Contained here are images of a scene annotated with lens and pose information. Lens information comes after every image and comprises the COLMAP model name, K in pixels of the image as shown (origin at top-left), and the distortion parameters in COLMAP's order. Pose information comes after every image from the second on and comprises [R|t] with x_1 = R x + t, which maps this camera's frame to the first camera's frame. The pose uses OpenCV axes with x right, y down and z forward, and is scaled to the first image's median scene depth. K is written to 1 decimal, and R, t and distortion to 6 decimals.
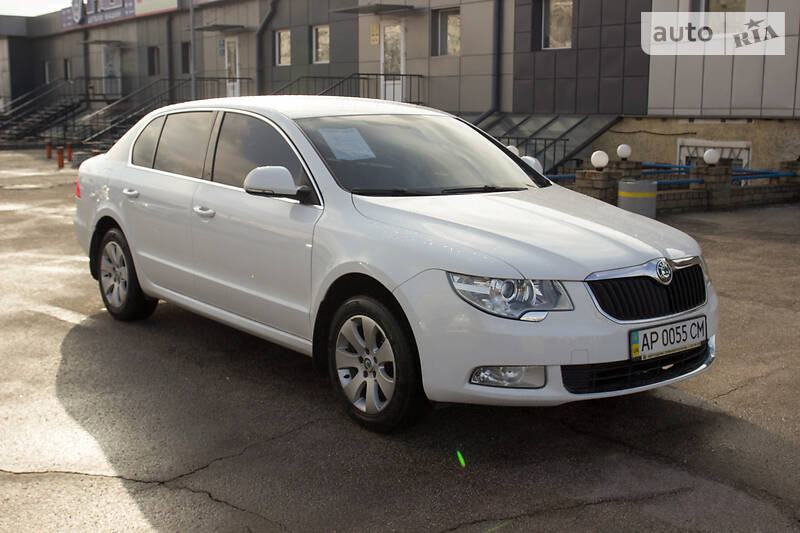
lens RADIAL K [[990.7, 0, 400.0], [0, 990.7, 266.5], [0, 0, 1]] dist [-0.000639, 0.039318]
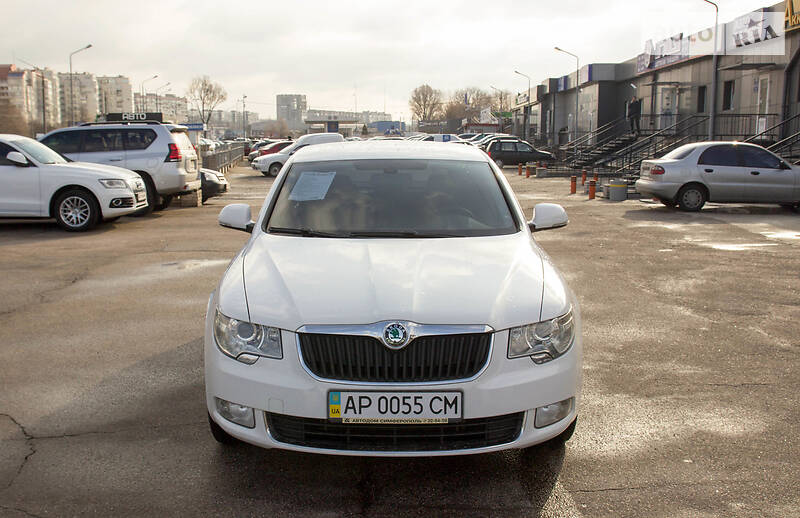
lens RADIAL K [[888.3, 0, 400.0], [0, 888.3, 259.0], [0, 0, 1]] dist [-0.056476, 0.014433]
pose [[0.773363, 0.083825, -0.628397, 0.782568], [-0.098561, 0.995065, 0.011439, -0.075753], [0.626255, 0.053089, 0.777808, 0.343733]]
